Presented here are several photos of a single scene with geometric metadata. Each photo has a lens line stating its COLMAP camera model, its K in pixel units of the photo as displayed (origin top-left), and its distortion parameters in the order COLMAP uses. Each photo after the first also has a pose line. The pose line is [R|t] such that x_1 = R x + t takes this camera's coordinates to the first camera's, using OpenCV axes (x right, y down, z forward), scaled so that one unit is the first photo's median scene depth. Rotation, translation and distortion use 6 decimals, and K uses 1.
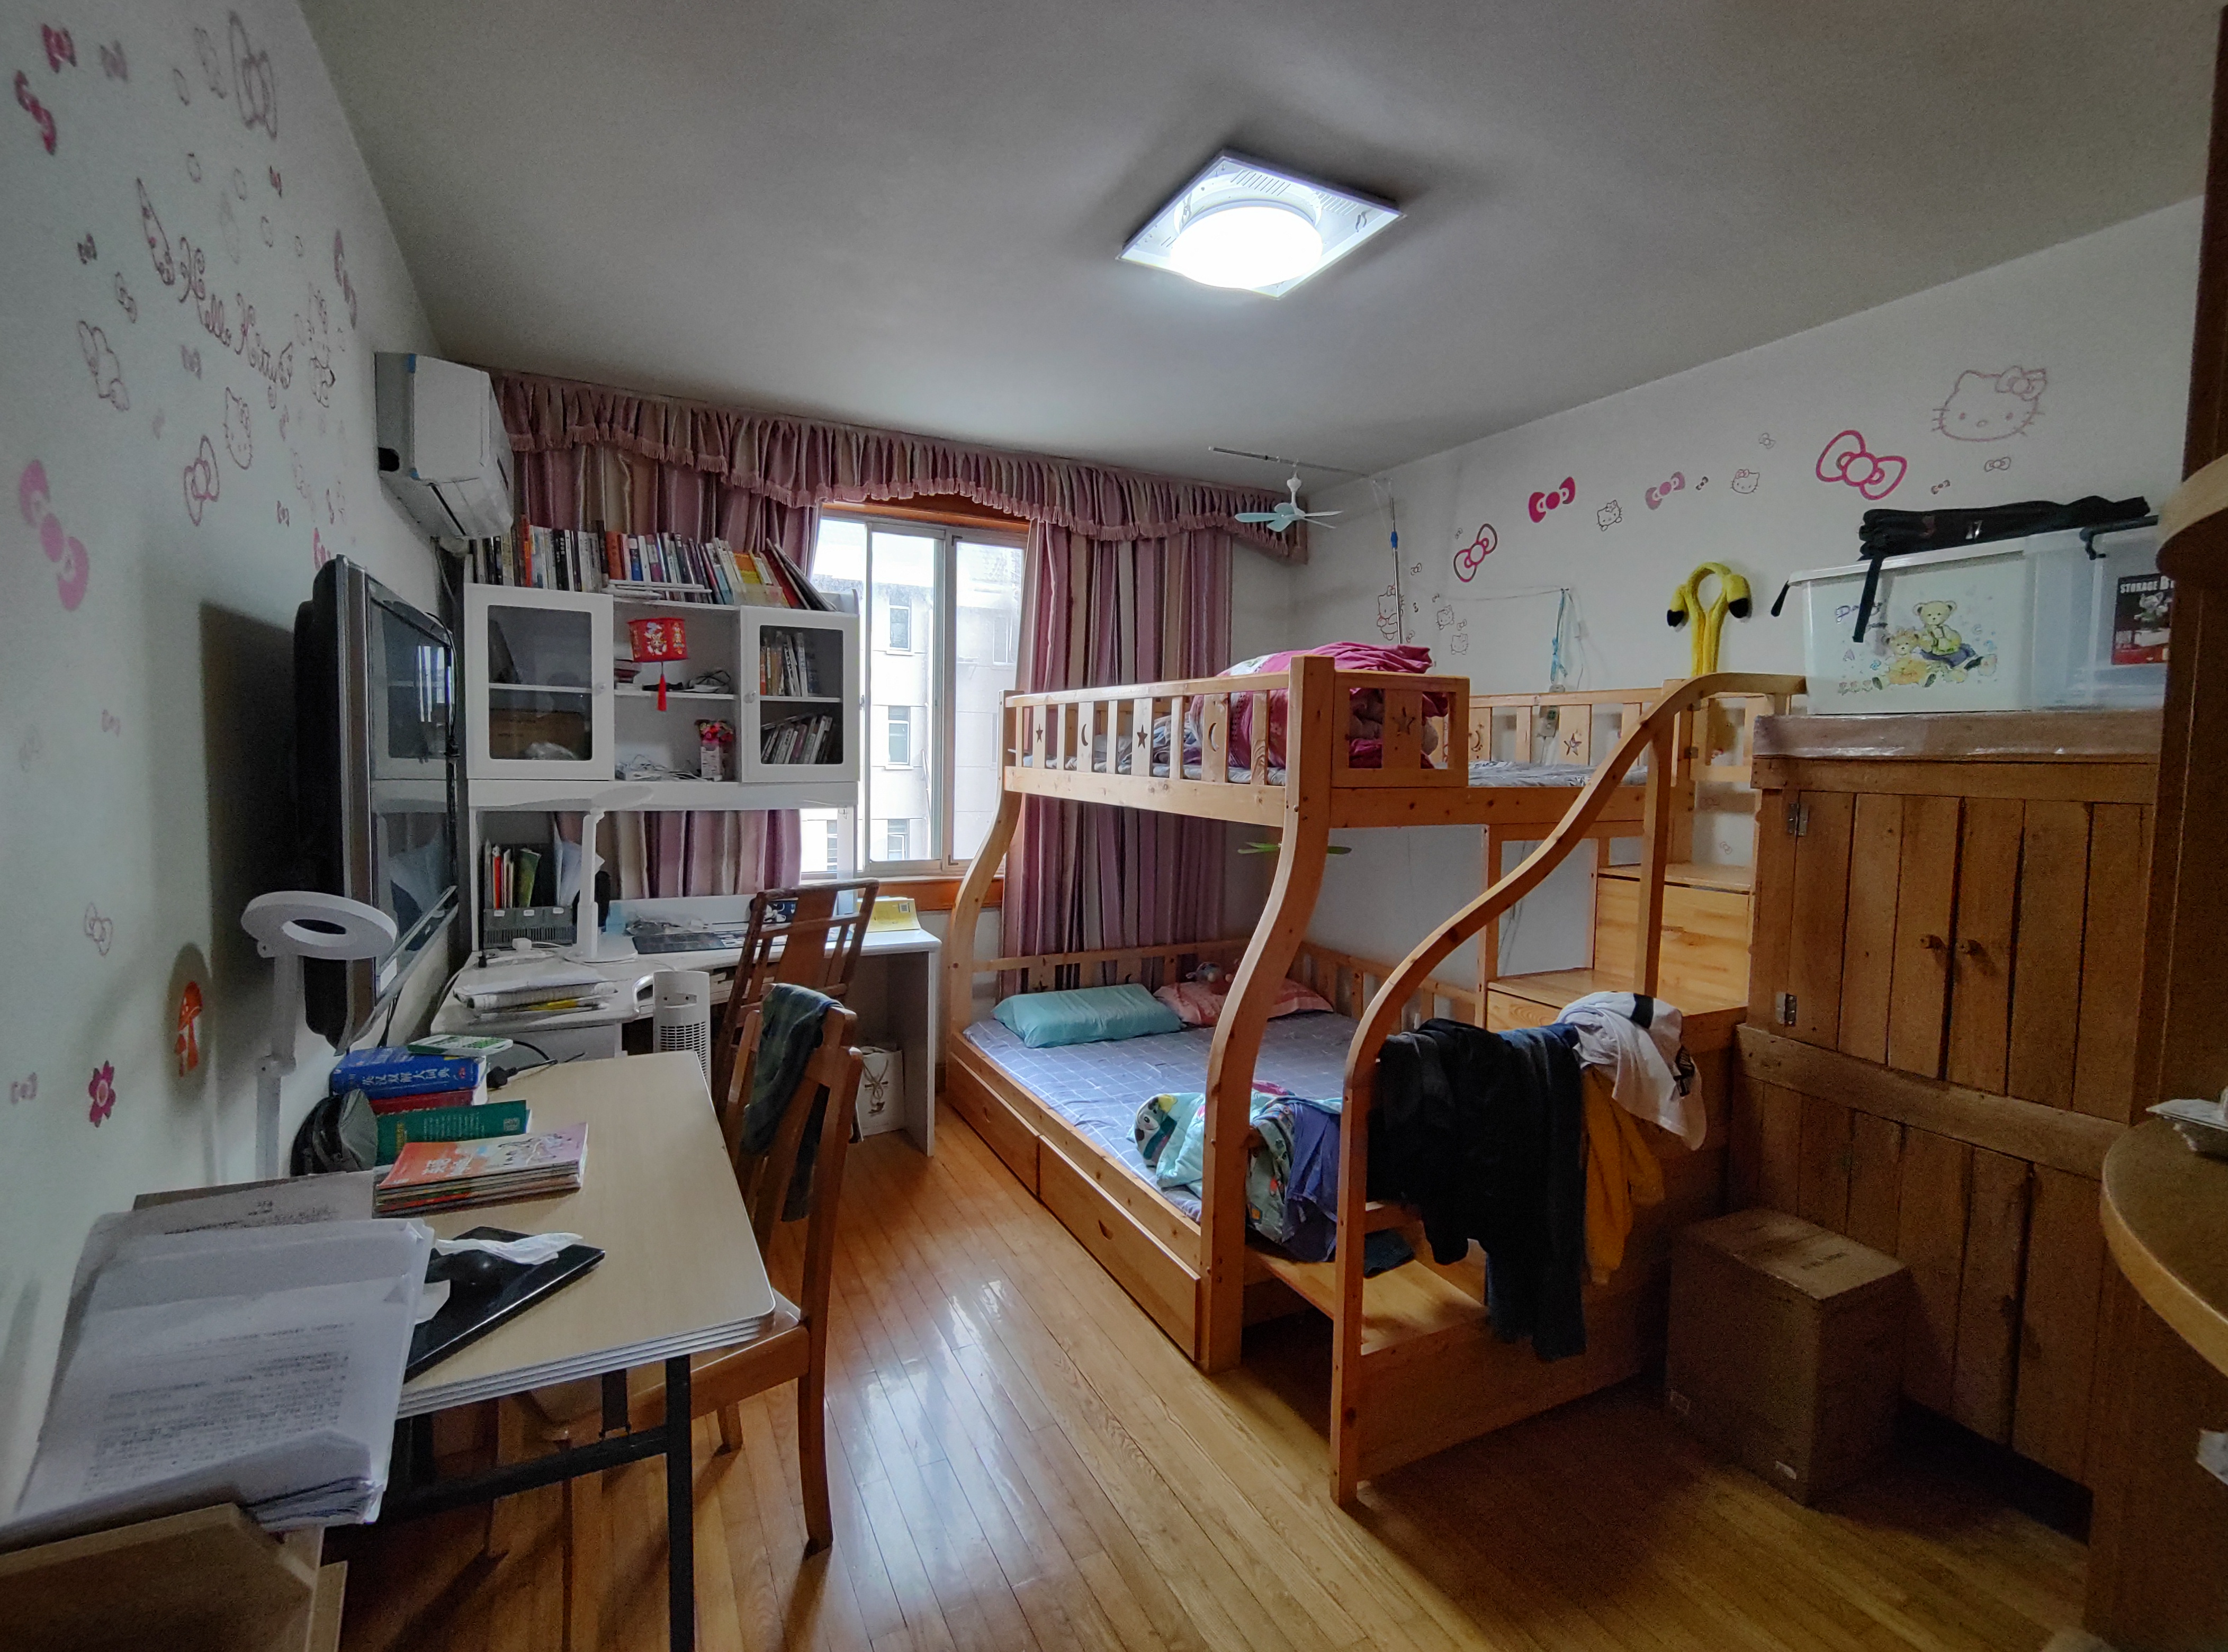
lens RADIAL K [[1031.3, 0, 1113.2], [0, 1031.3, 819.9], [0, 0, 1]] dist [0.000458, 0.000092]
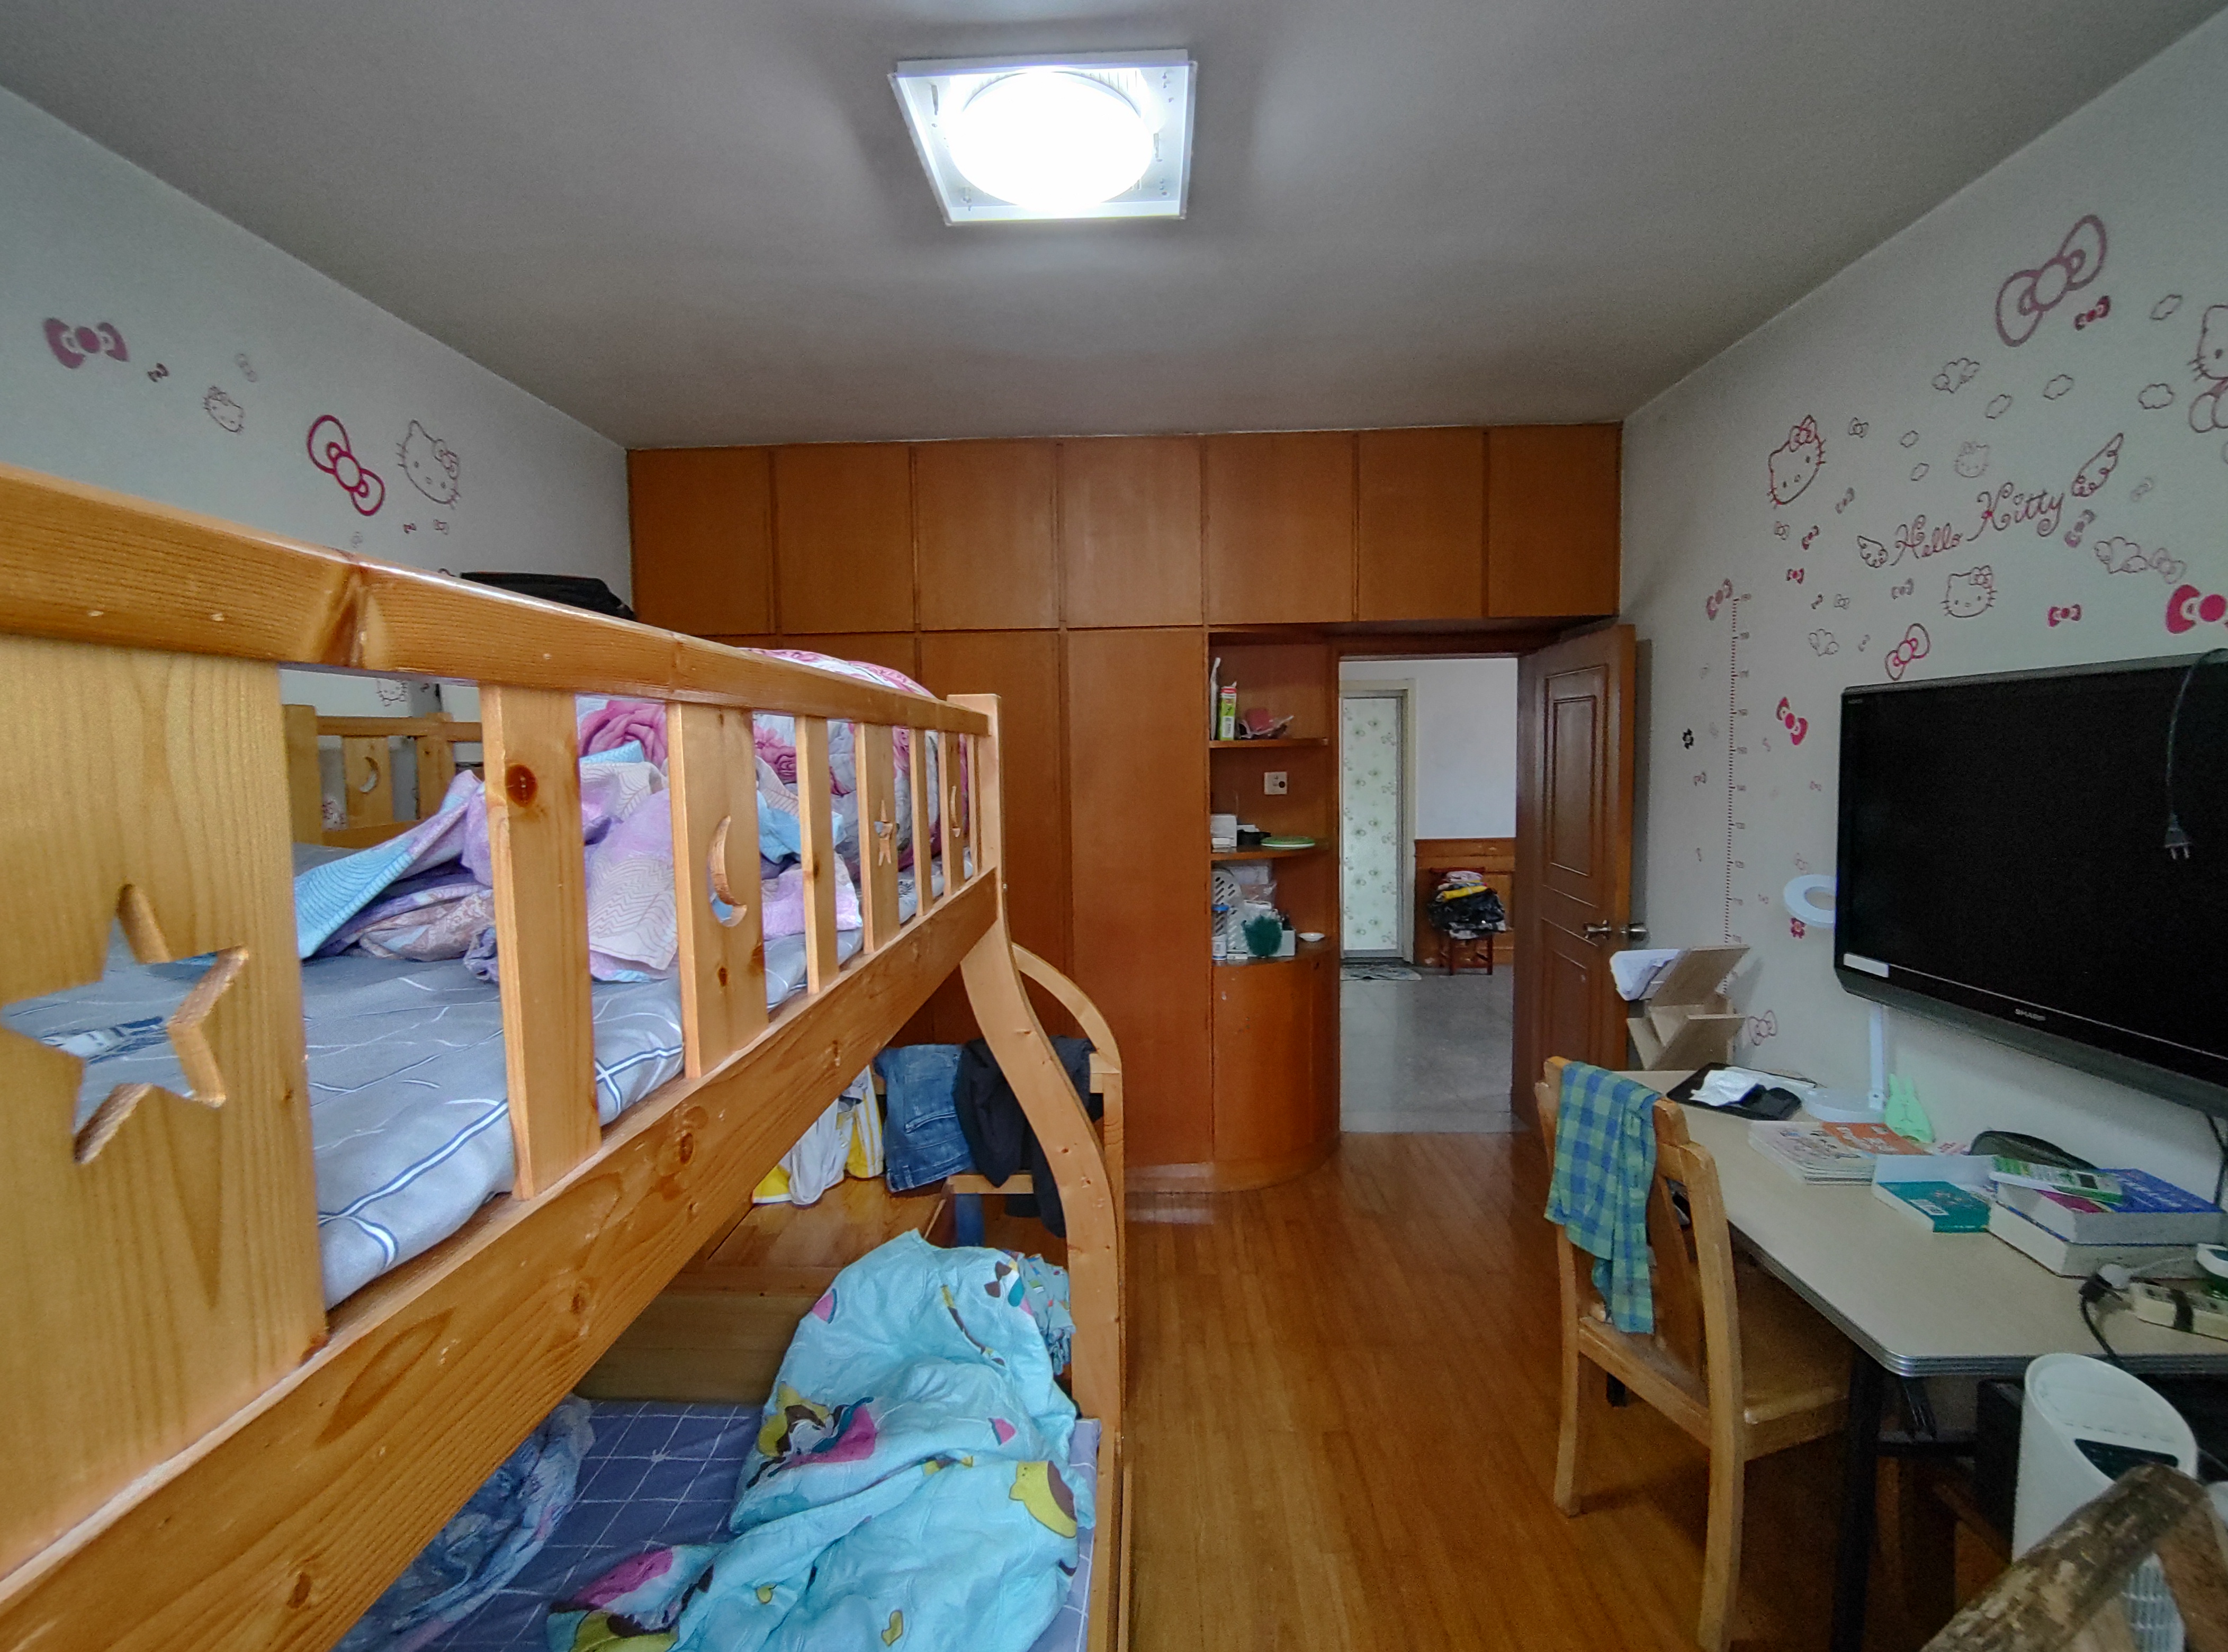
lens RADIAL K [[1062.2, 0, 1110.9], [0, 1062.2, 830.6], [0, 0, 1]] dist [0.000503, -0.000151]
pose [[-0.876418, -0.037217, 0.480111, -0.253729], [0.034330, 0.989643, 0.139382, -0.148861], [-0.480326, 0.138639, -0.866064, 1.498191]]
